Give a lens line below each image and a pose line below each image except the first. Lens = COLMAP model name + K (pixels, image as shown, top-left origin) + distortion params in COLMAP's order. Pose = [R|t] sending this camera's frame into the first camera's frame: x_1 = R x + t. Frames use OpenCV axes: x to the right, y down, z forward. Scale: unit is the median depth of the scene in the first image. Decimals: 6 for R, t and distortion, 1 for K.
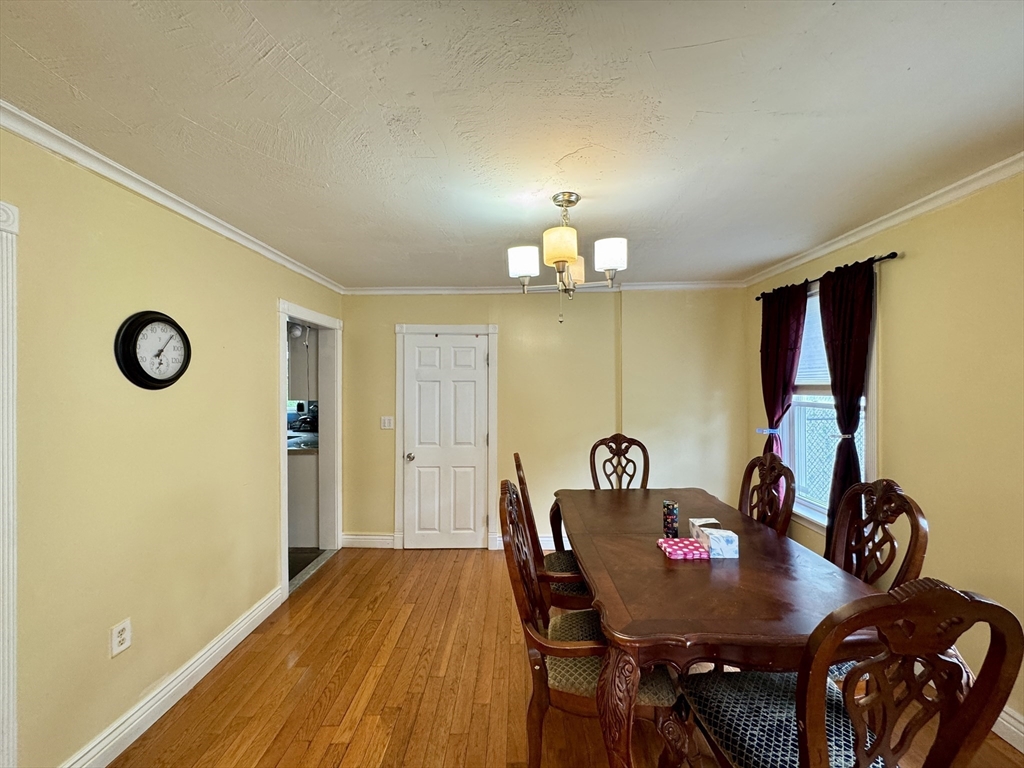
lens RADIAL K [[409.7, 0, 513.0], [0, 409.7, 383.2], [0, 0, 1]] dist [-0.002182, 0.000147]
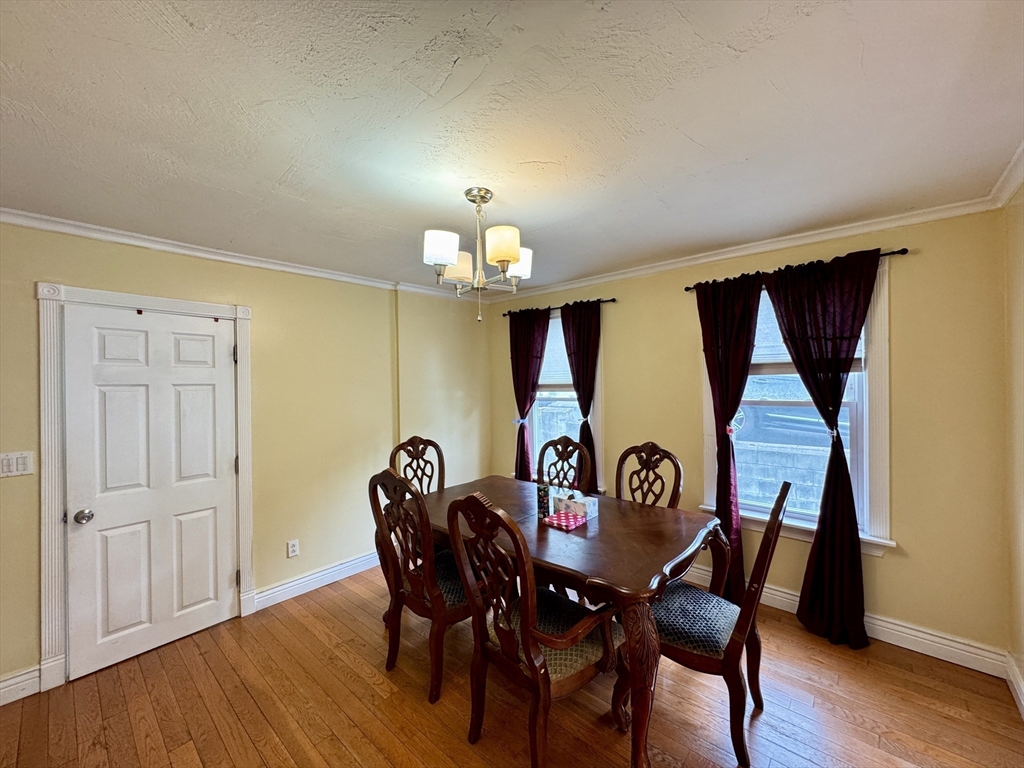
lens RADIAL K [[409.7, 0, 513.3], [0, 409.7, 382.0], [0, 0, 1]] dist [-0.002182, 0.000147]
pose [[0.649749, -0.006124, 0.760124, -0.358396], [0.012564, 0.999917, -0.002684, -0.000897], [-0.760045, 0.011294, 0.649772, 0.196889]]
